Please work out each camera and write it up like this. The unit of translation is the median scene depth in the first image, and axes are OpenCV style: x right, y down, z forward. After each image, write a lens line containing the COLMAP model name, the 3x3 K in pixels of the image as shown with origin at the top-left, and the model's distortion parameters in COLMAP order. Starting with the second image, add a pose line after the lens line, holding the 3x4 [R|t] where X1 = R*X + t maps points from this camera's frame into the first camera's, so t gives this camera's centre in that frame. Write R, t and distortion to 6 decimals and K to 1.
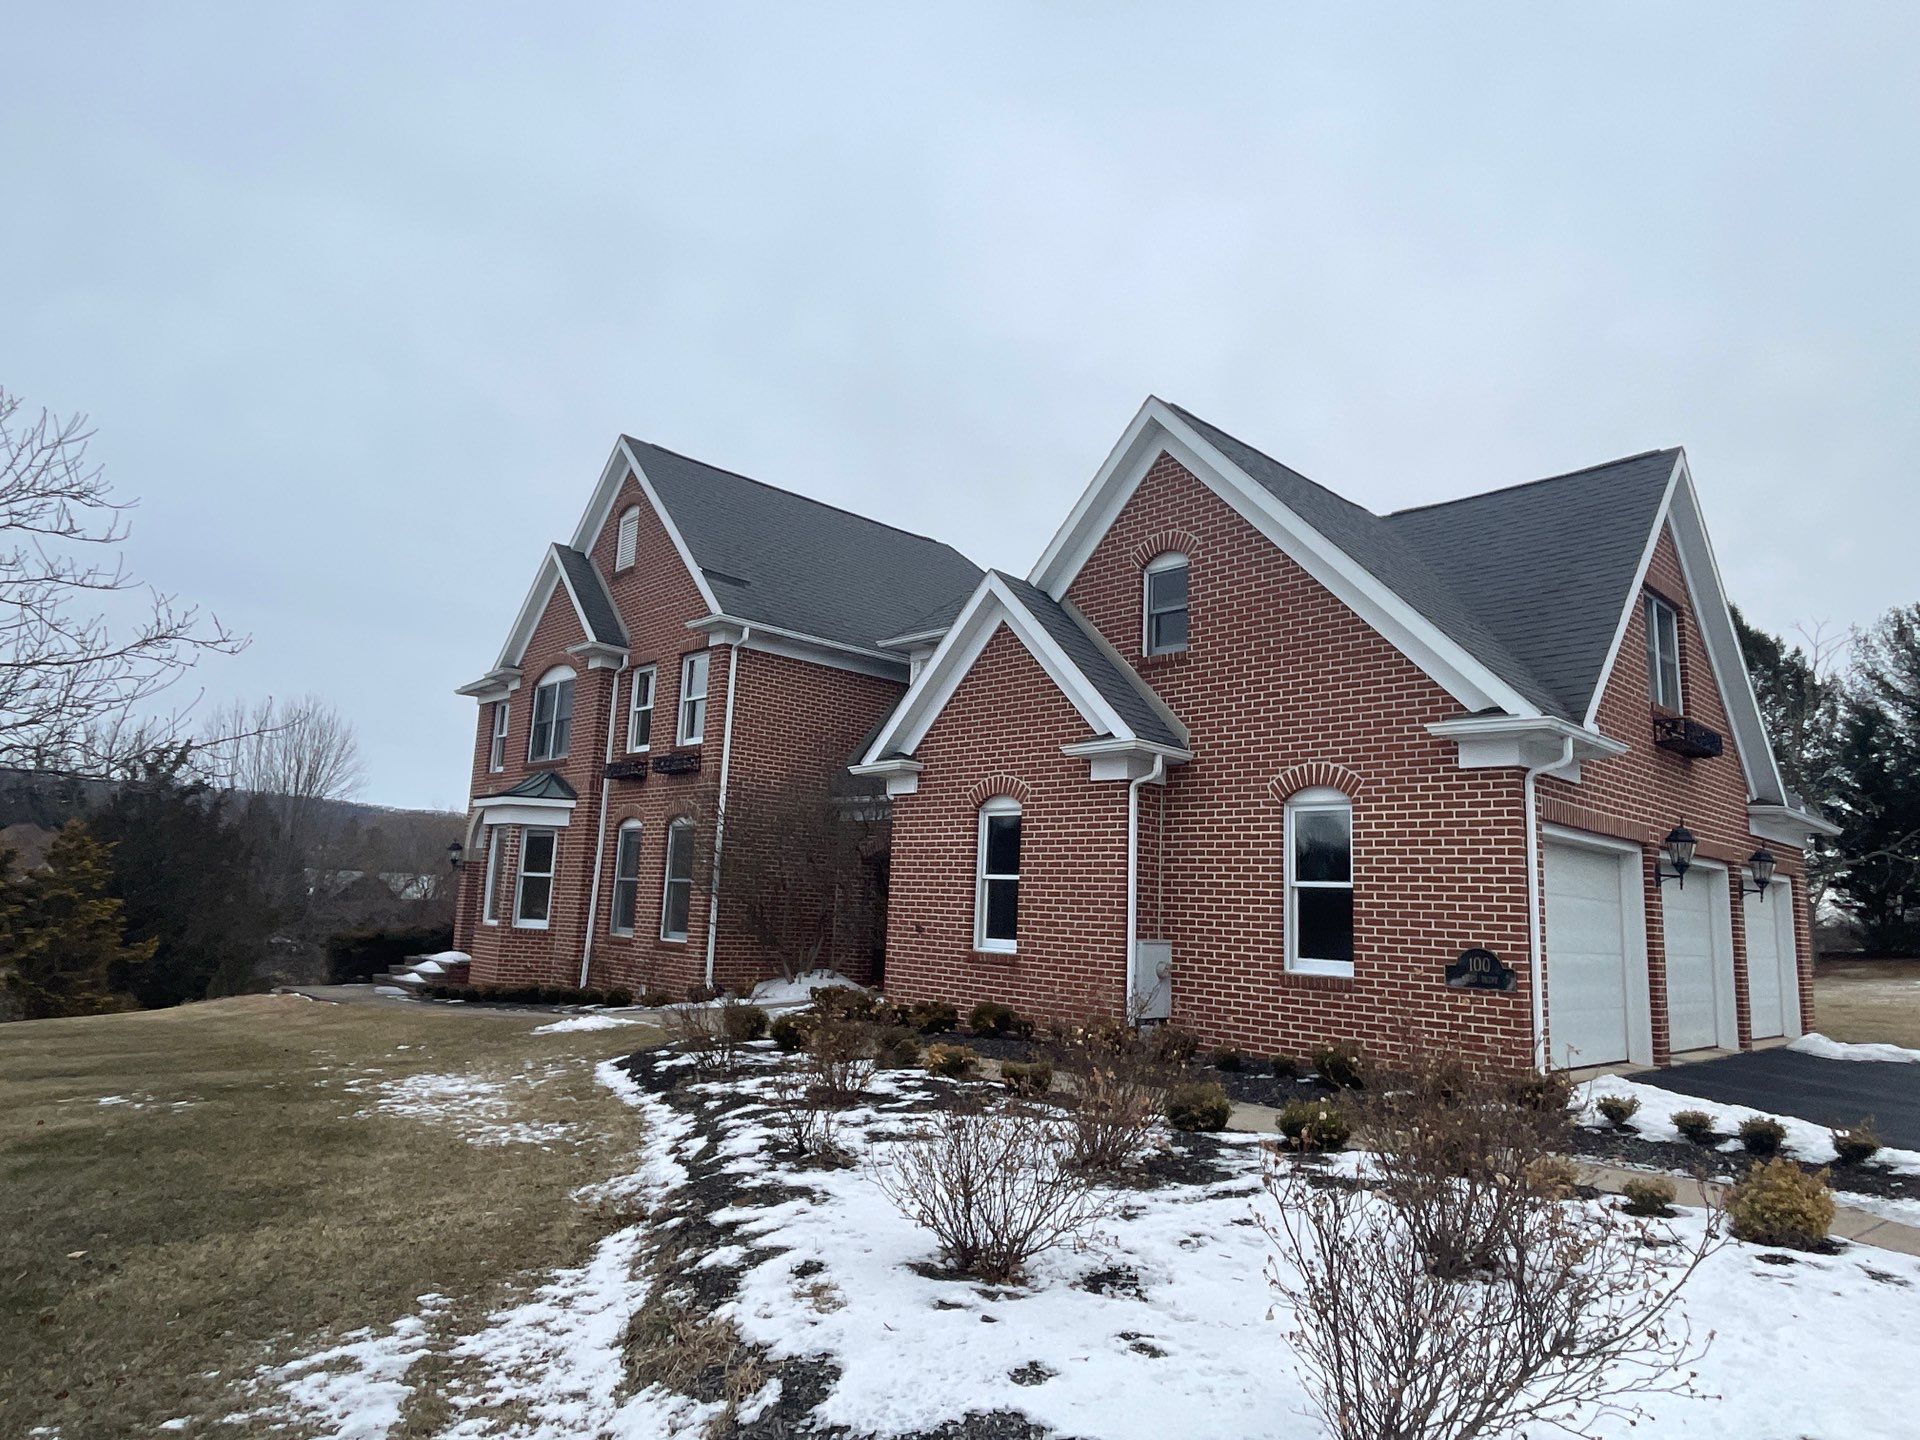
lens RADIAL K [[1174.9, 0, 951.7], [0, 1174.9, 718.8], [0, 0, 1]] dist [-0.045492, 0.001288]
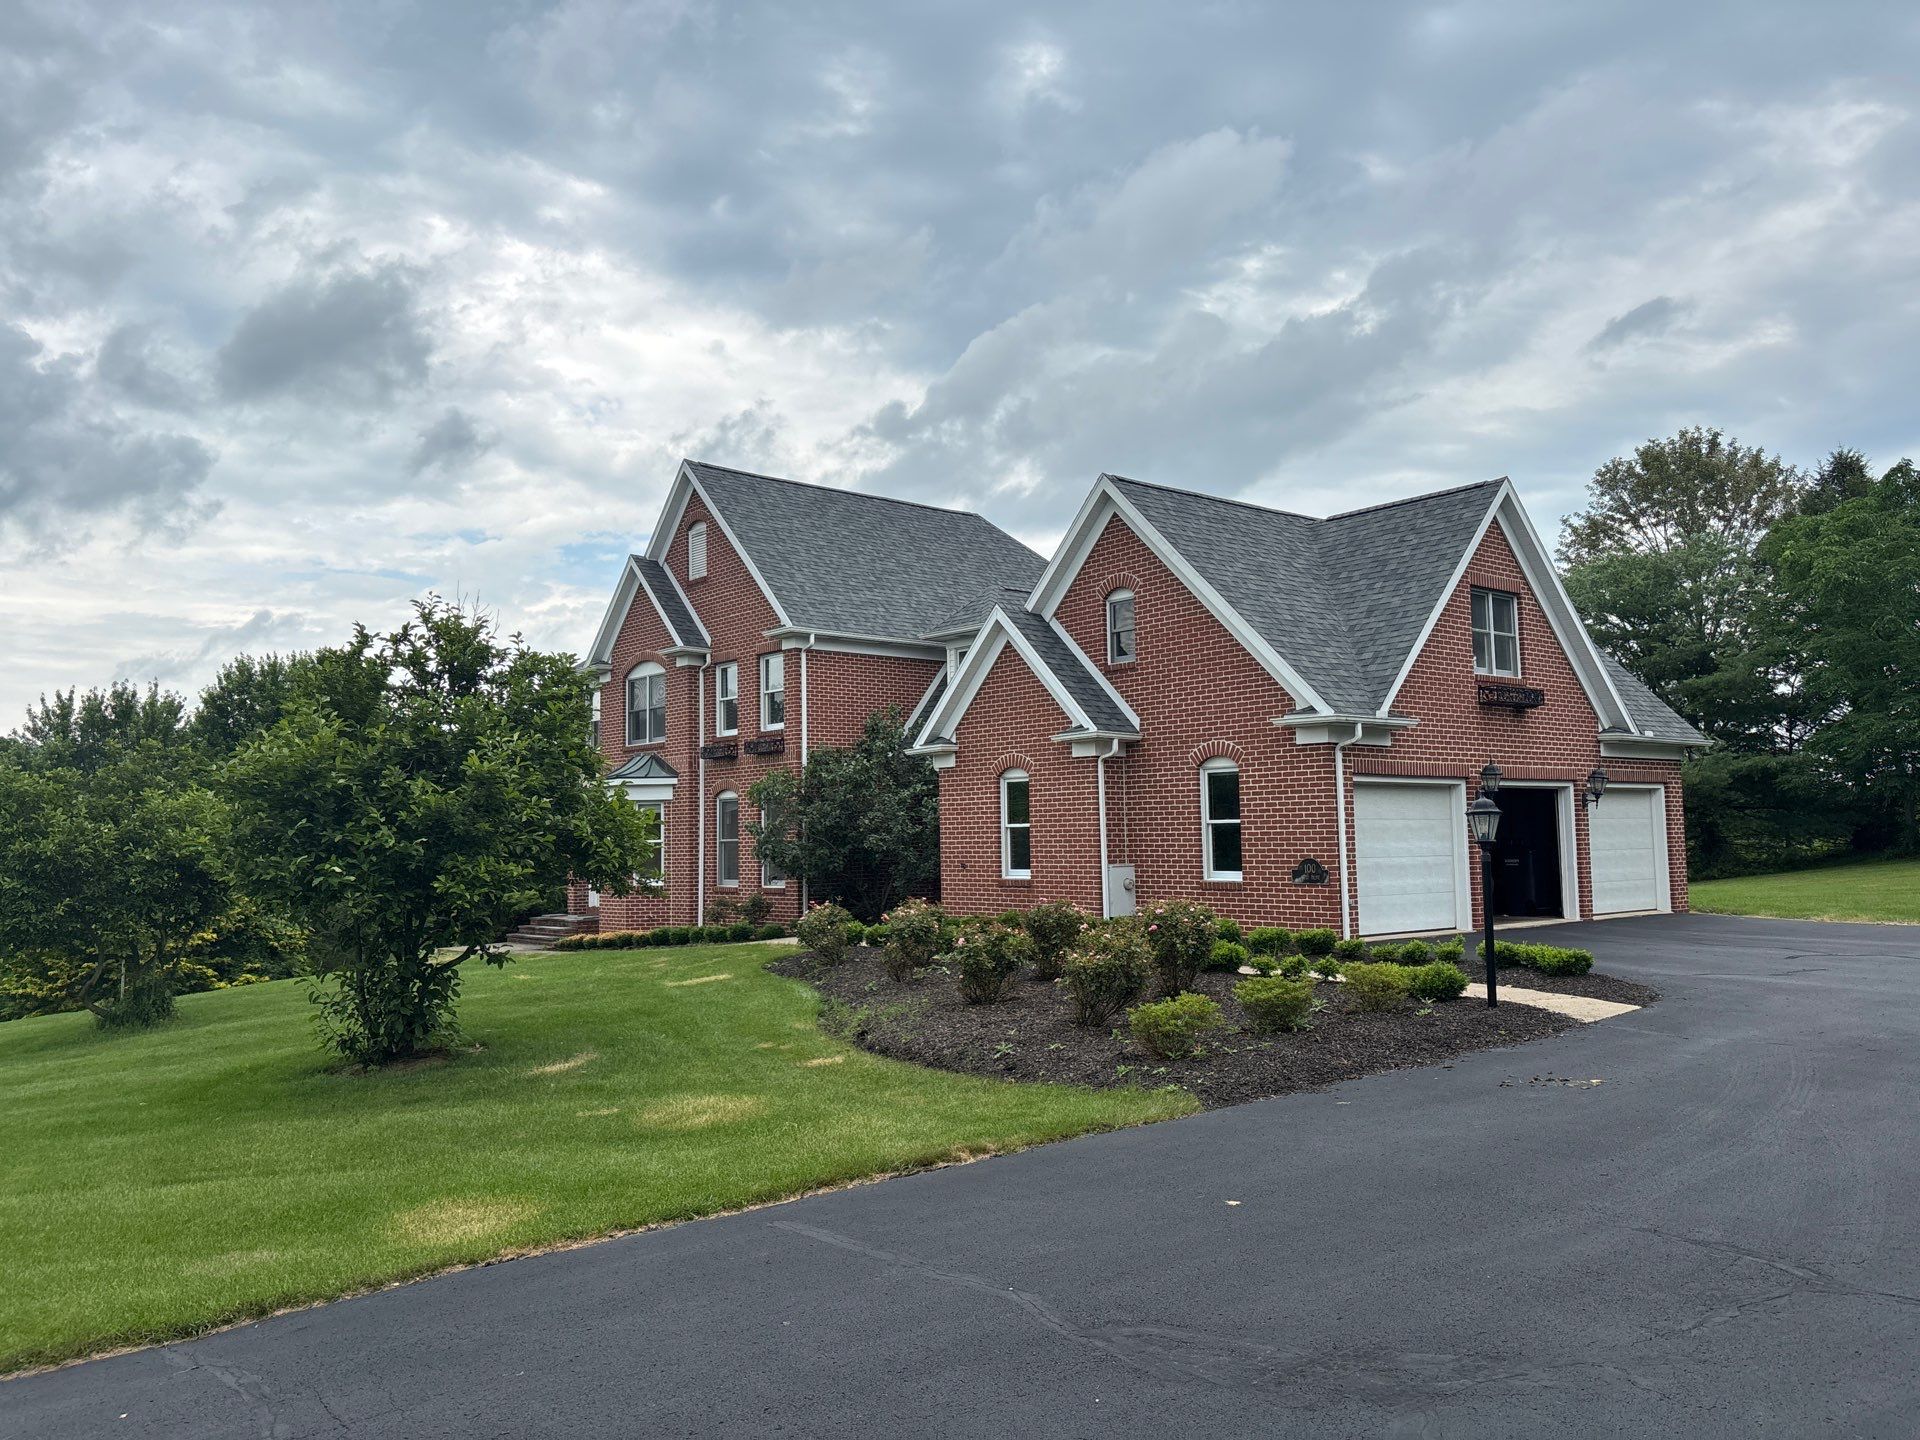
lens RADIAL K [[1465.4, 0, 966.6], [0, 1465.4, 715.1], [0, 0, 1]] dist [0.051763, -0.076598]
pose [[0.996830, -0.068323, -0.040764, 0.045024], [0.071346, 0.994398, 0.077986, -0.101121], [0.035208, -0.080647, 0.996121, -0.540818]]
